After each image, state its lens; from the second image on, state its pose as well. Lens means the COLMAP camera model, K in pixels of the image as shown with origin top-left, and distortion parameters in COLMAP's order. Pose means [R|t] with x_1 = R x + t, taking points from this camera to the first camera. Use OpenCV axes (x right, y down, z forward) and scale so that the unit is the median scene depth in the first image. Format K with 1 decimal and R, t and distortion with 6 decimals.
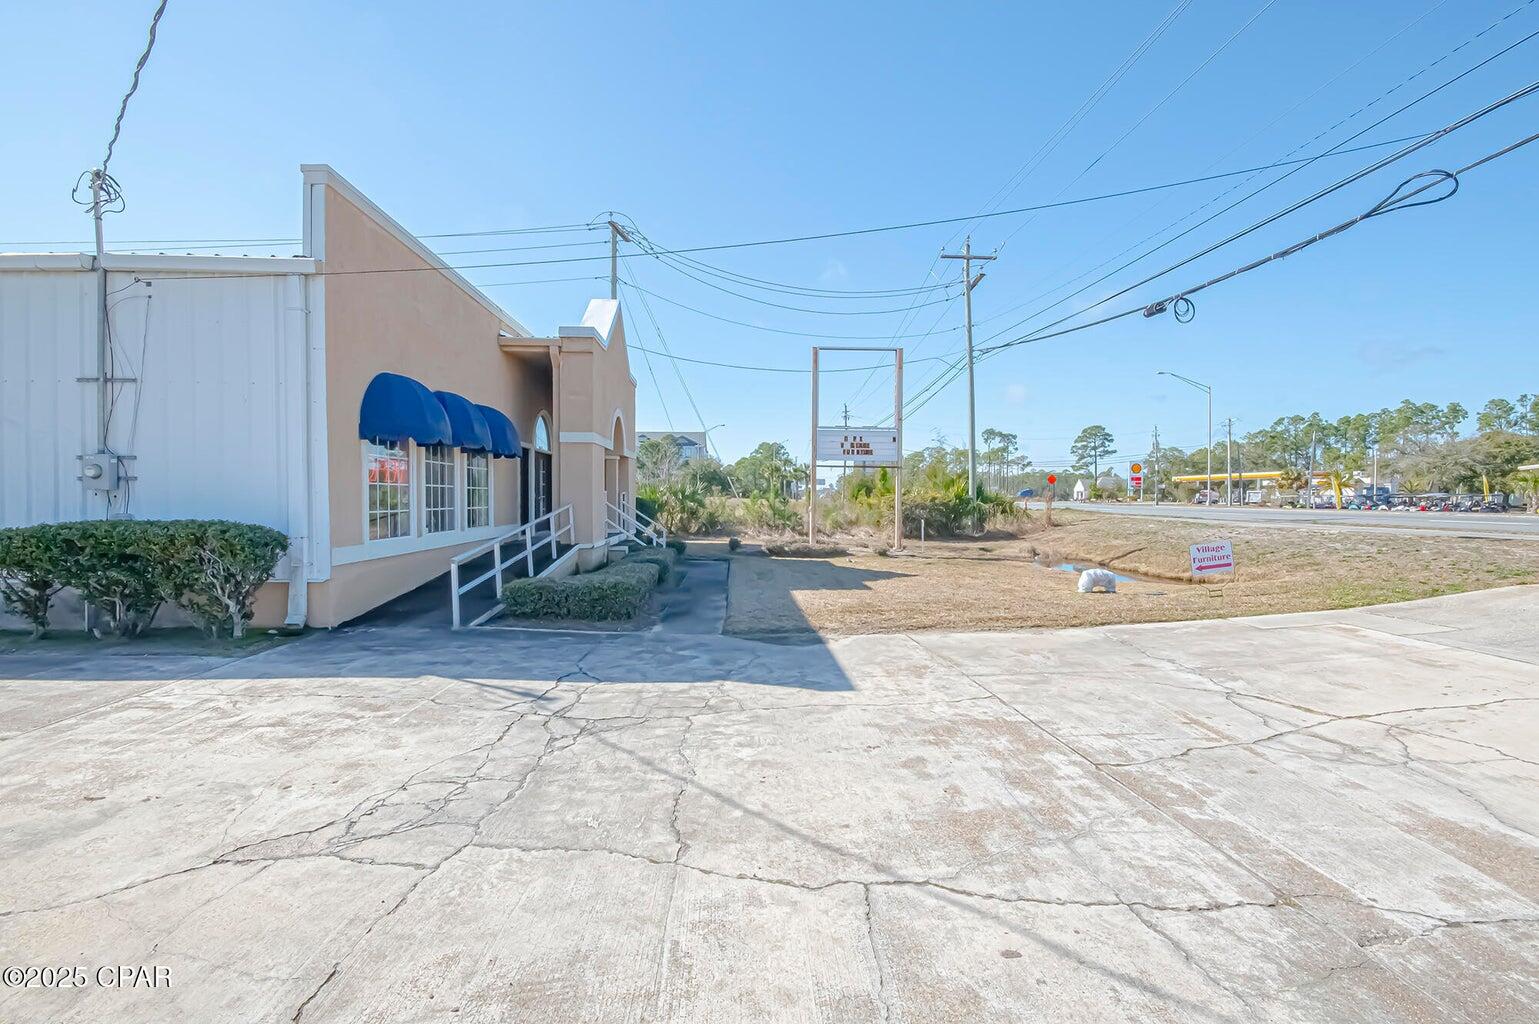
lens RADIAL K [[674.9, 0, 770.9], [0, 674.9, 511.5], [0, 0, 1]] dist [0.006686, -0.007757]
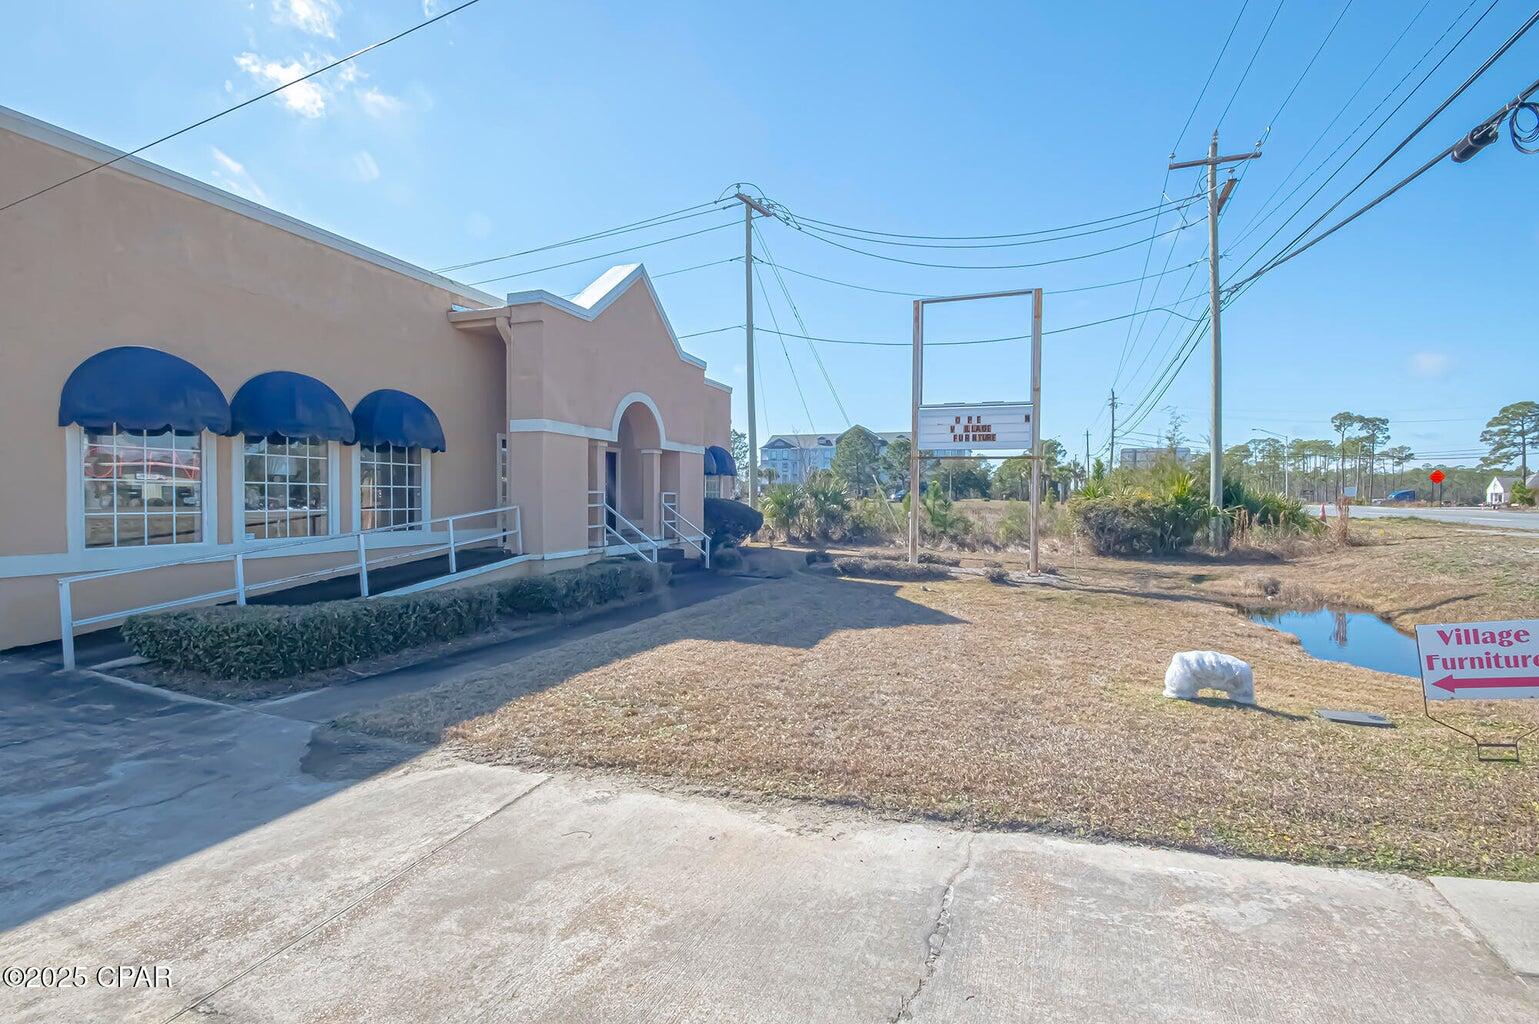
lens RADIAL K [[674.9, 0, 773.4], [0, 674.9, 507.1], [0, 0, 1]] dist [0.006686, -0.007757]
pose [[0.919960, 0.008606, -0.391917, 0.157190], [-0.012181, 0.999904, -0.006636, -0.004063], [0.391822, 0.010879, 0.919977, 0.178591]]
